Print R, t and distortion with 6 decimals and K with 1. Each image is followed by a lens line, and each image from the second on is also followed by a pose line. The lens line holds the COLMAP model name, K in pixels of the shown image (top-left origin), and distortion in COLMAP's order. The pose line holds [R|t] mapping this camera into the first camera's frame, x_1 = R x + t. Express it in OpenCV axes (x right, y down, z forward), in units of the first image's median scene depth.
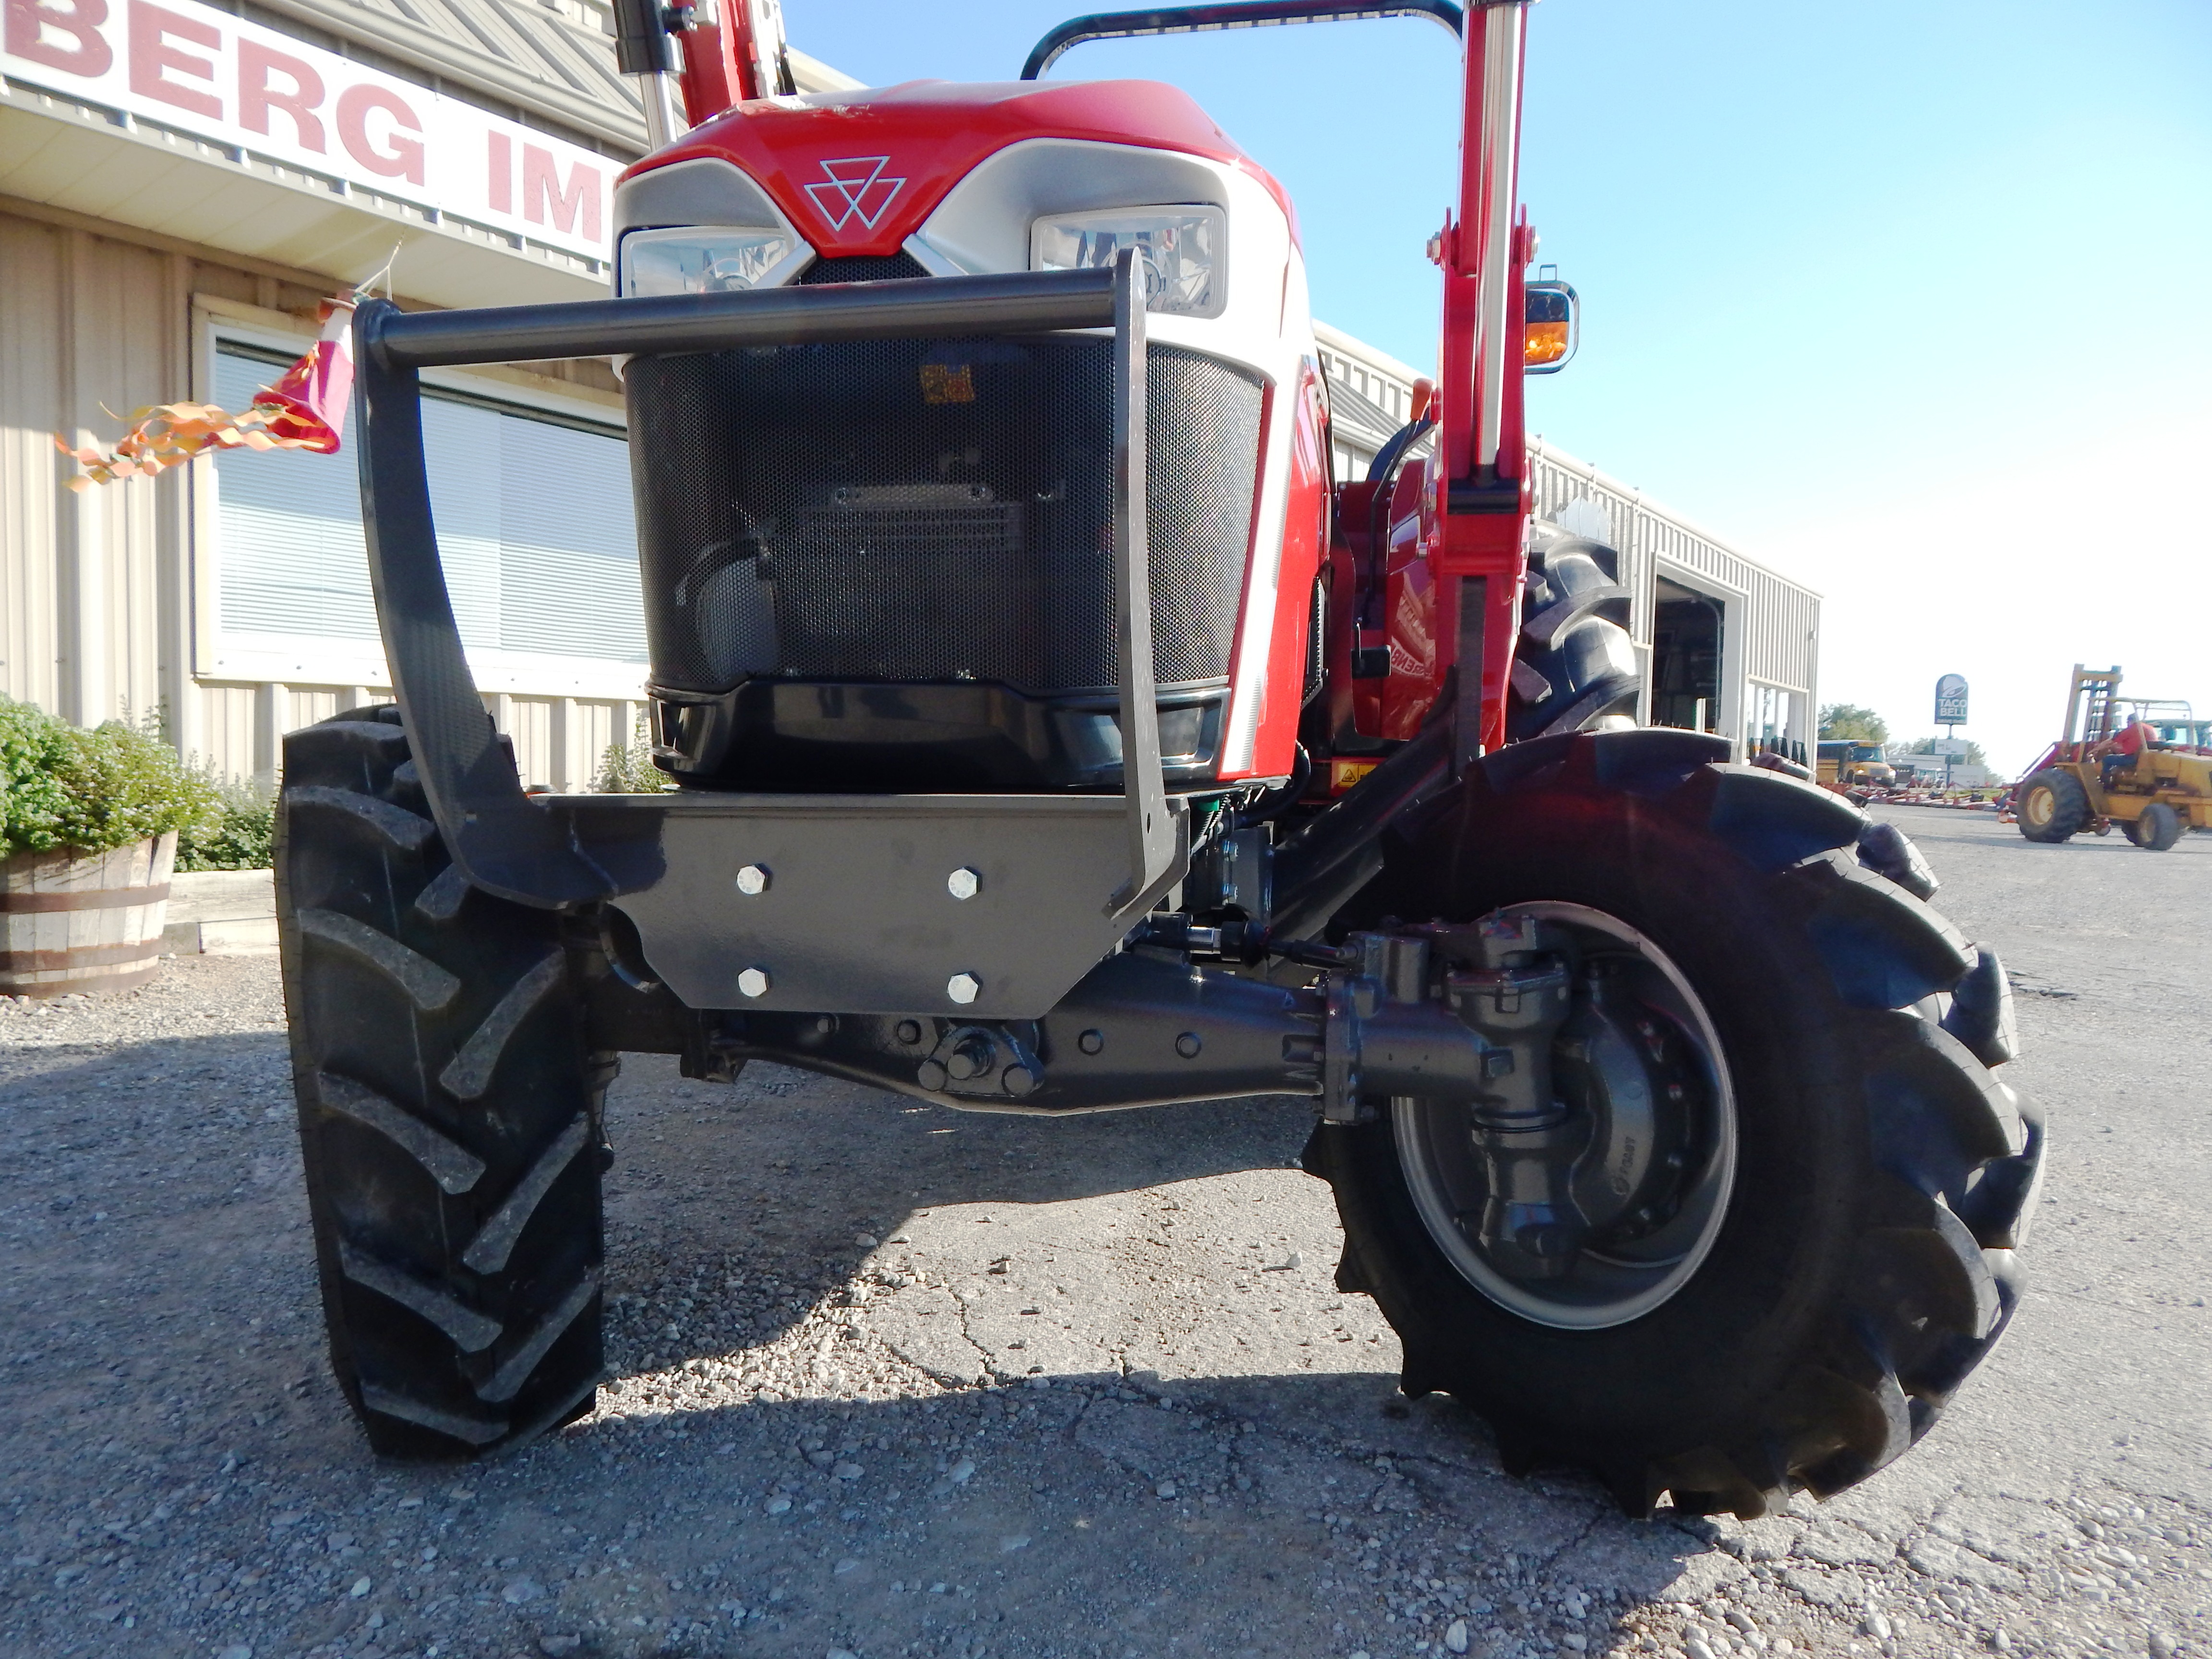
lens RADIAL K [[1412.5, 0, 1102.8], [0, 1412.5, 787.0], [0, 0, 1]] dist [-0.006002, -0.001274]
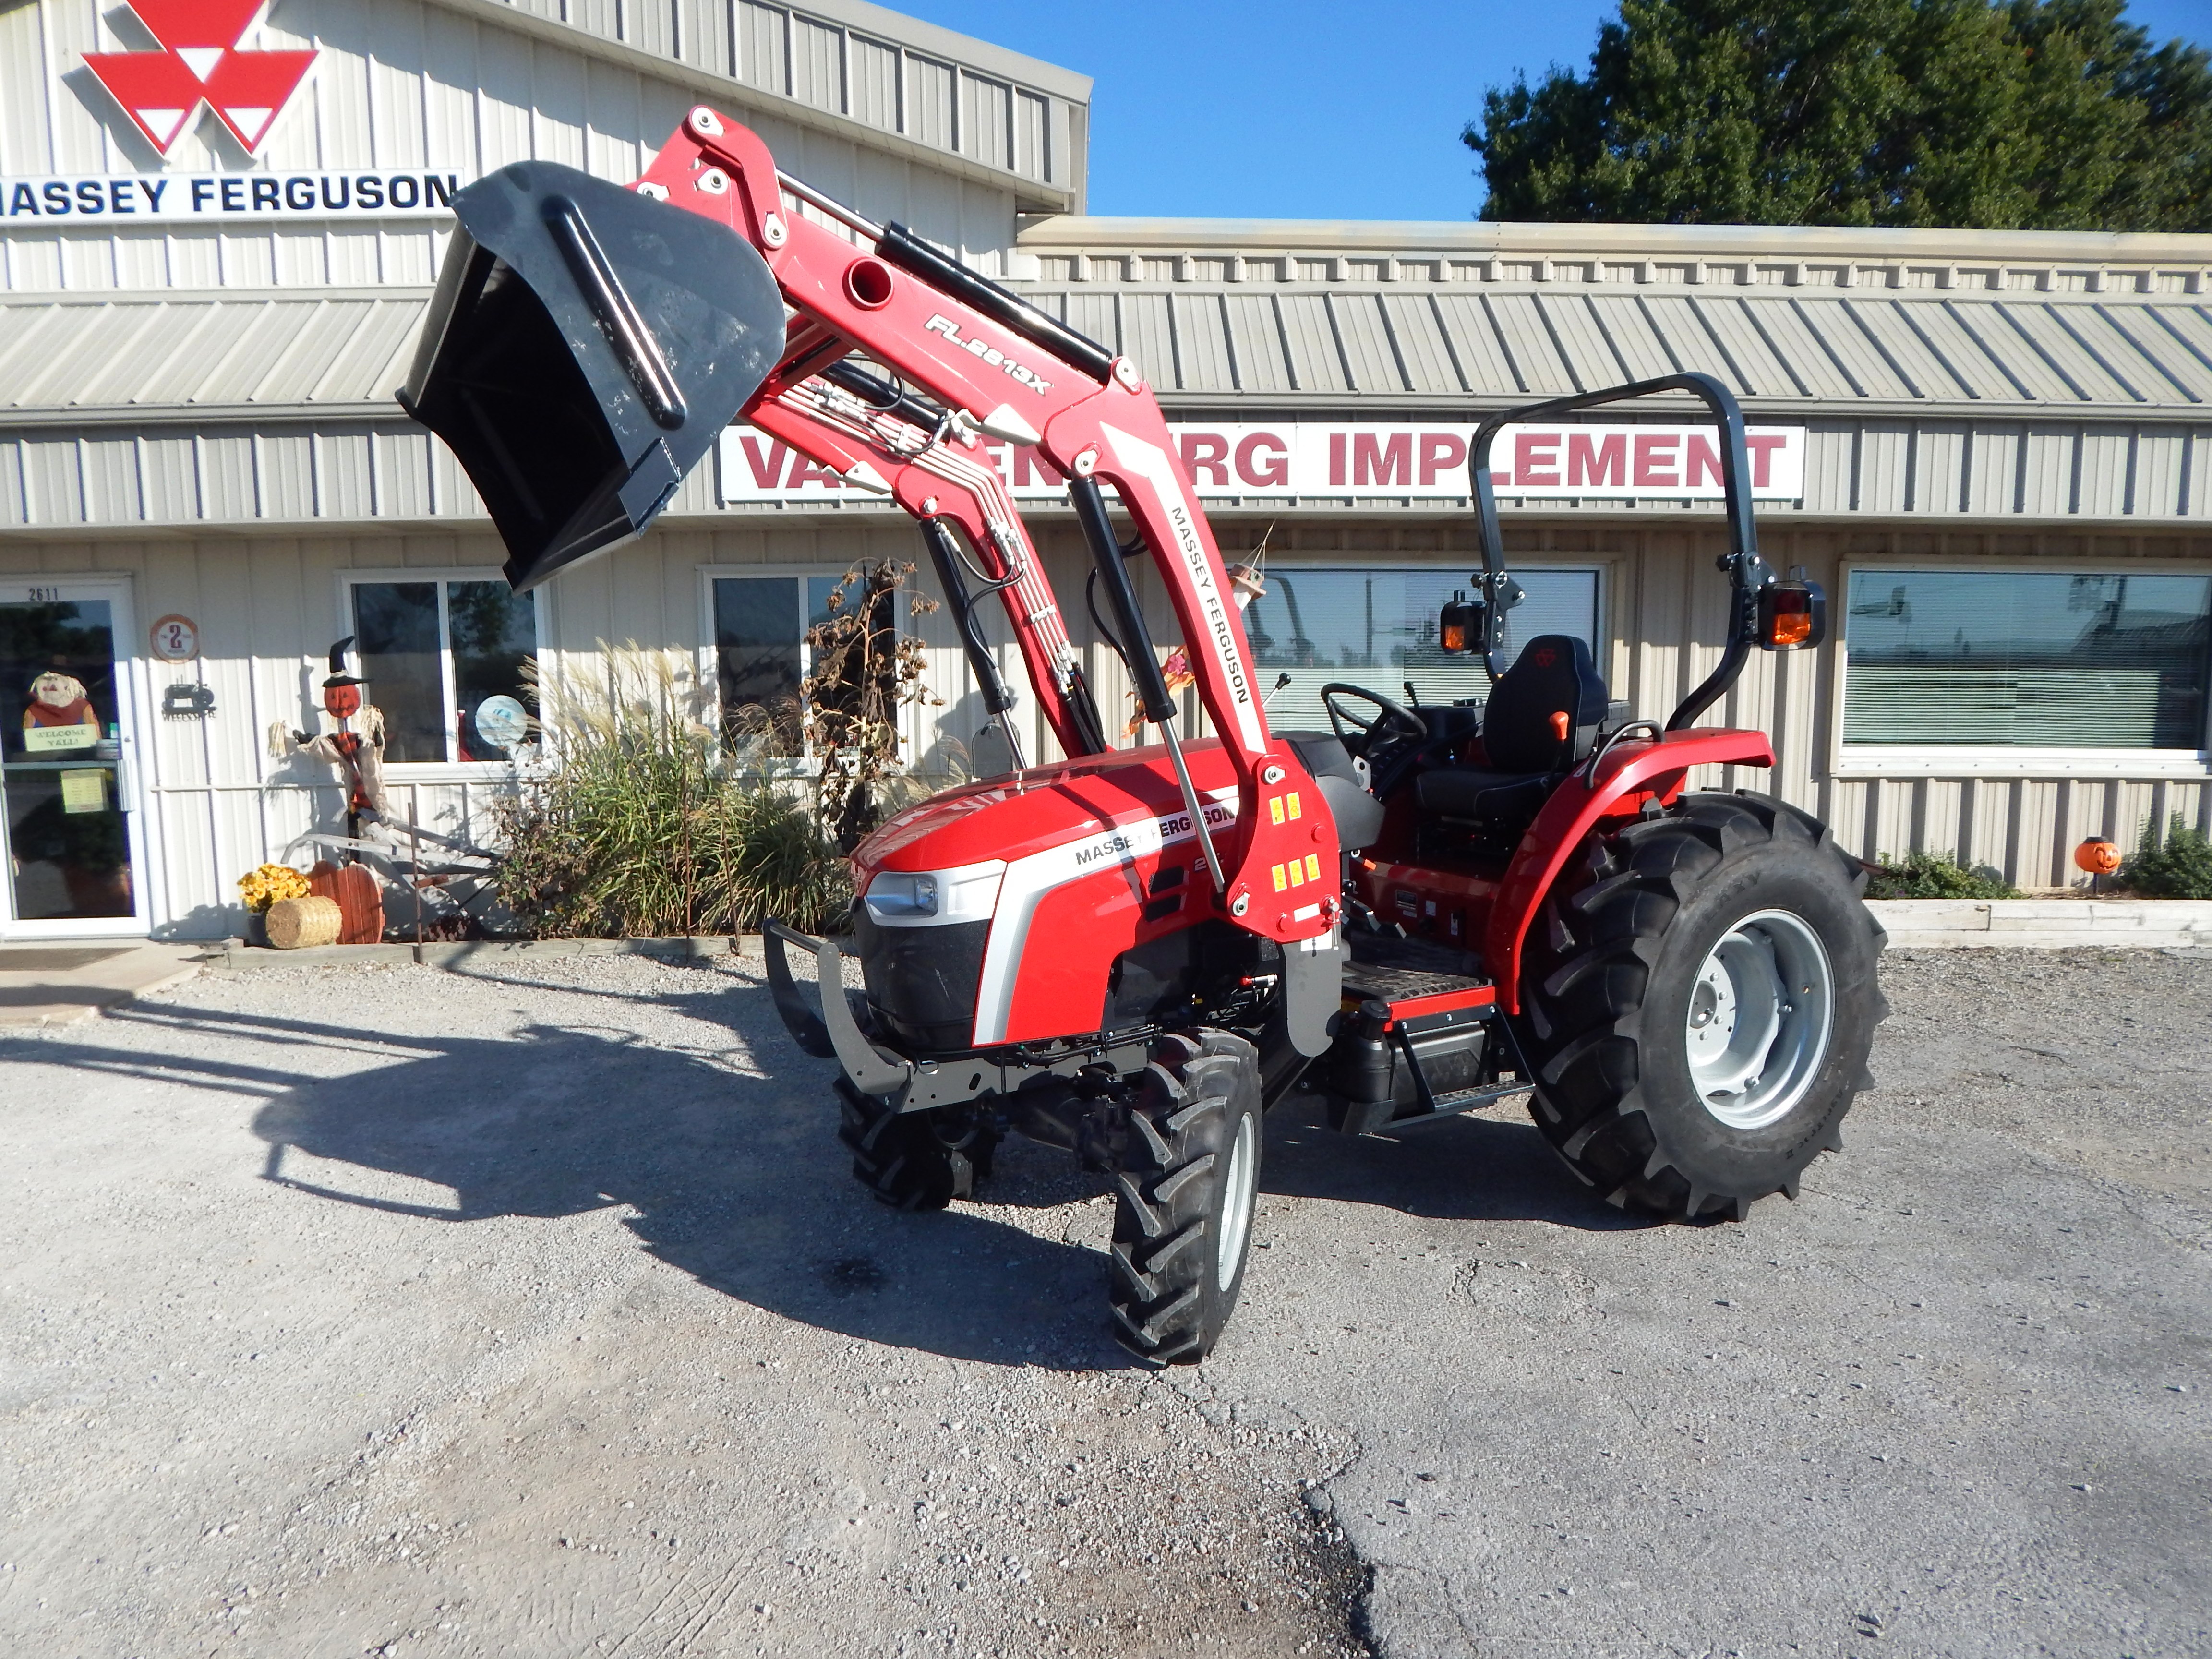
lens RADIAL K [[1390.0, 0, 1108.7], [0, 1390.0, 811.7], [0, 0, 1]] dist [0.003783, -0.003013]
pose [[0.634101, 0.067041, -0.770338, 0.670981], [-0.003079, 0.996445, 0.084184, -0.206191], [0.773244, -0.051009, 0.632054, -0.177742]]
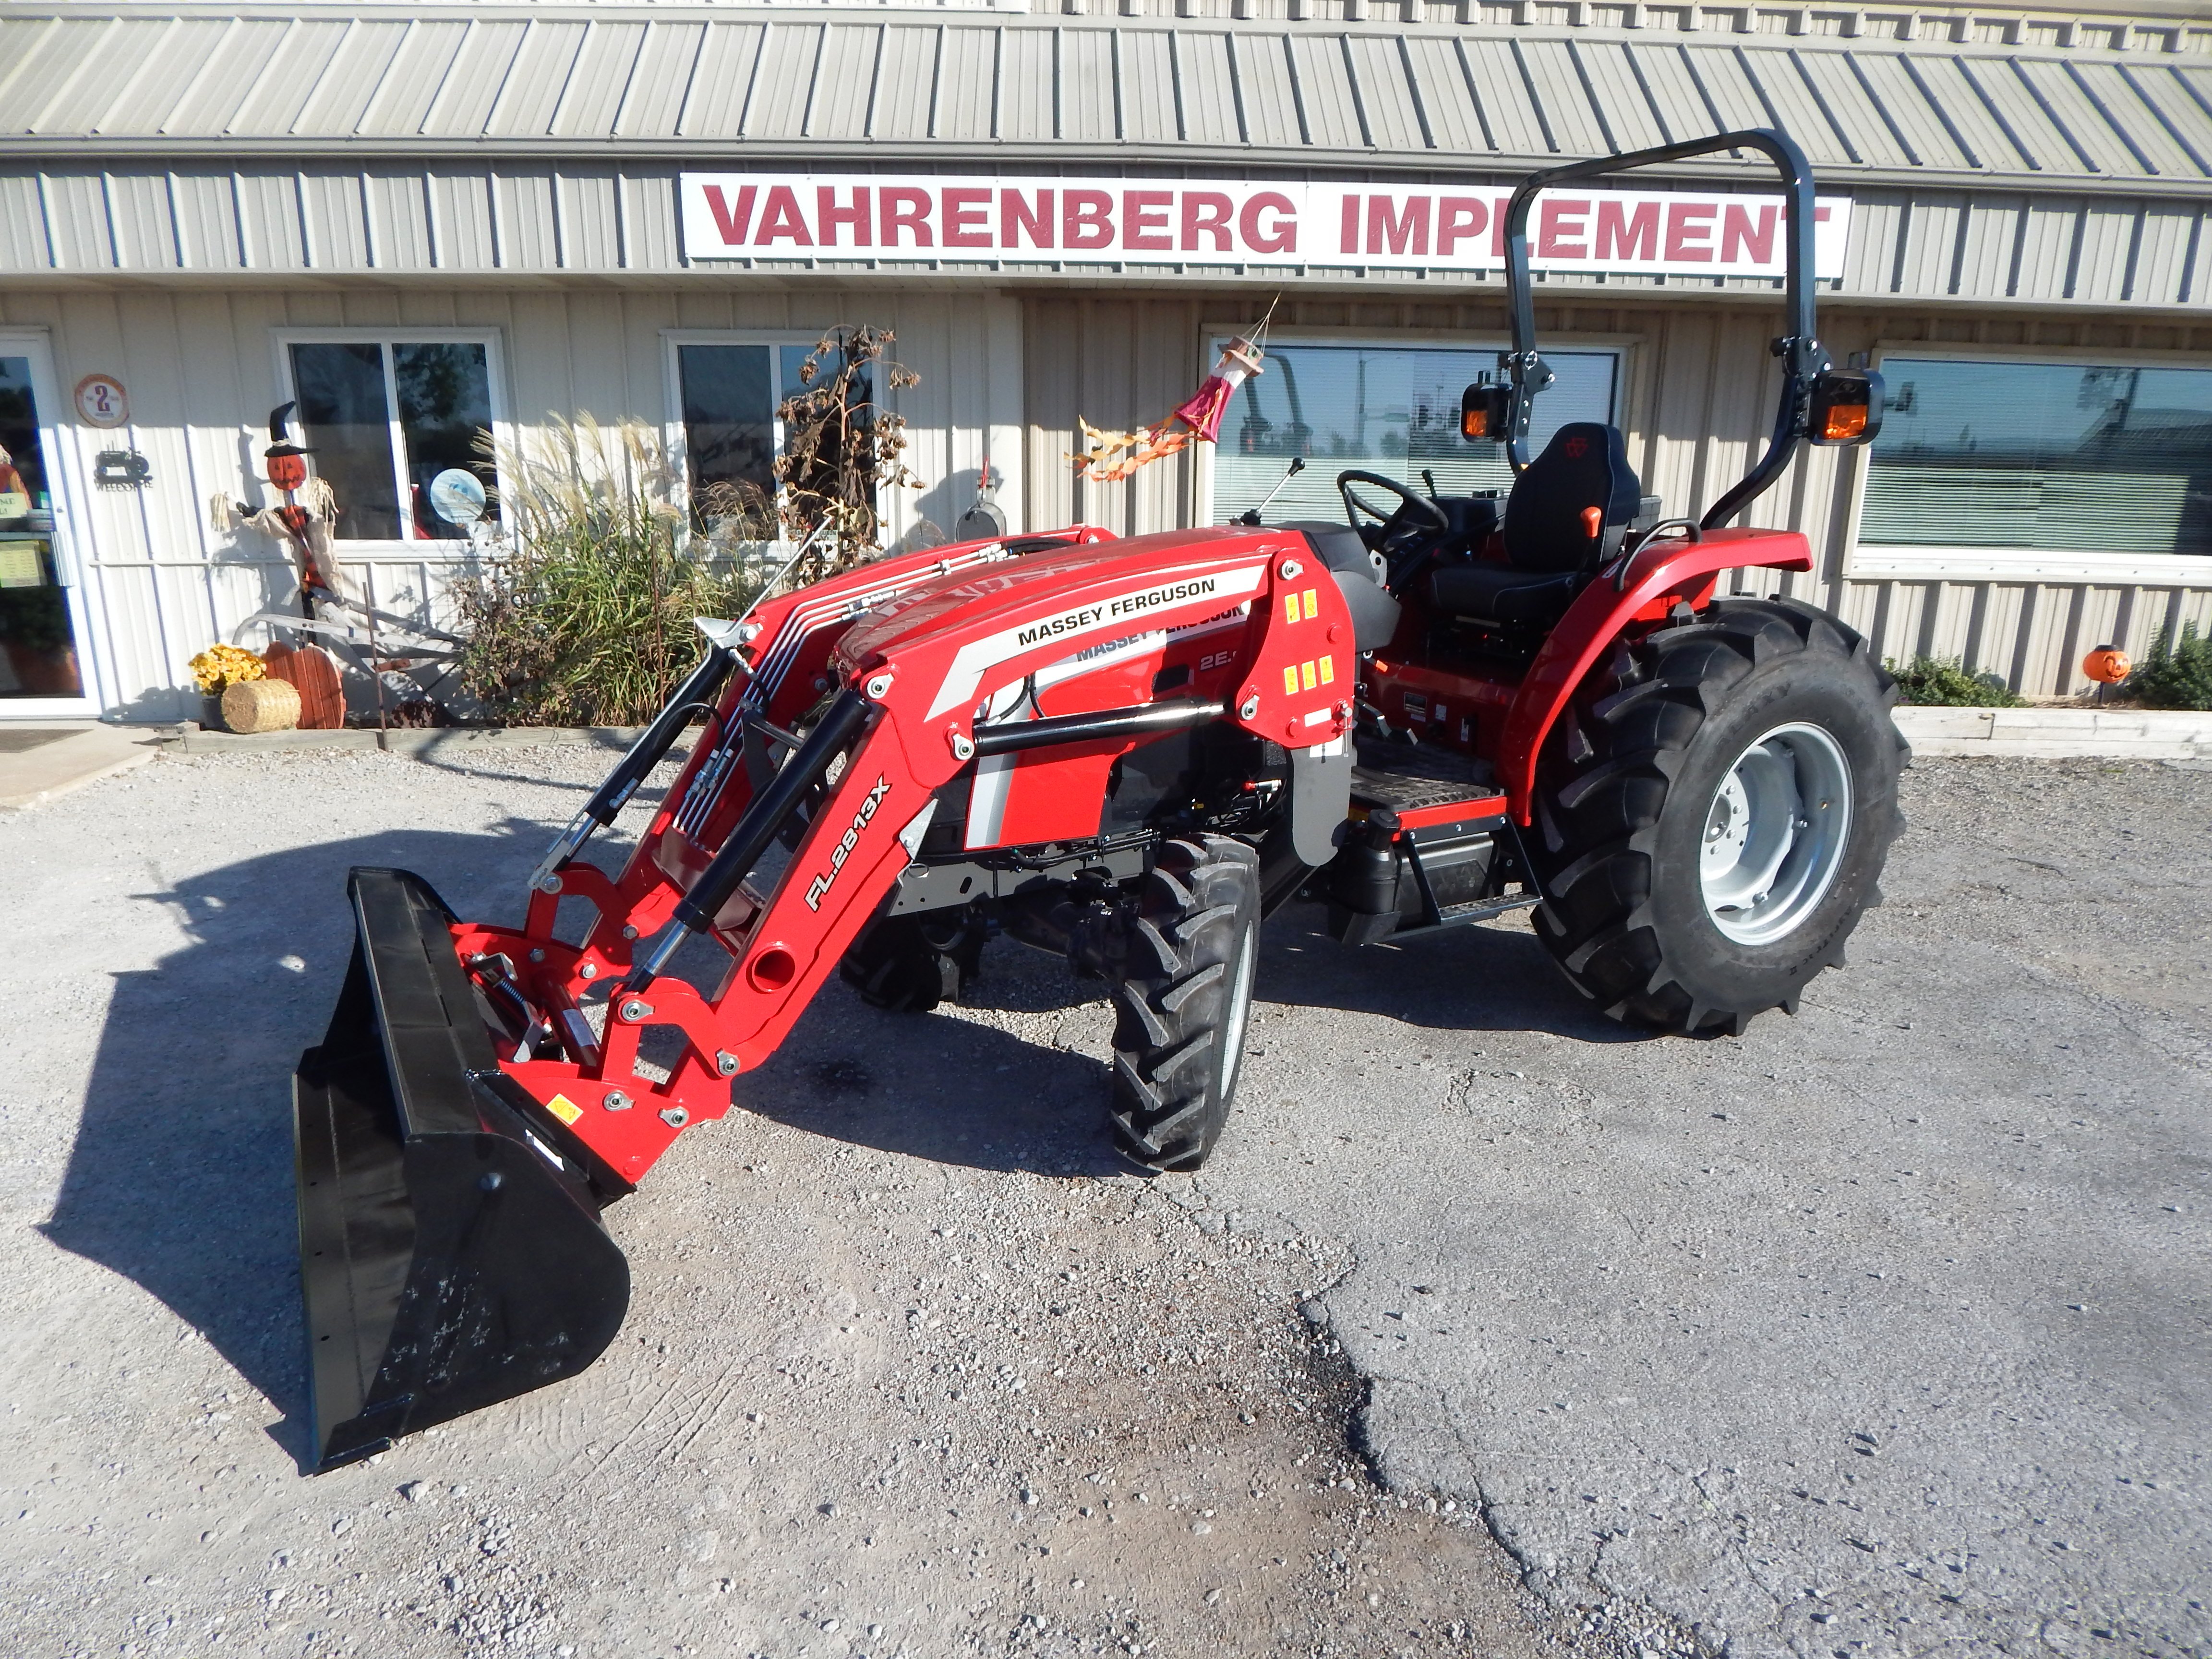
lens RADIAL K [[1396.6, 0, 1108.2], [0, 1396.6, 796.6], [0, 0, 1]] dist [0.007430, -0.005432]
pose [[0.643358, 0.181760, -0.743676, 0.632715], [-0.019726, 0.975020, 0.221237, -0.205734], [0.765311, -0.127665, 0.630873, -0.159982]]
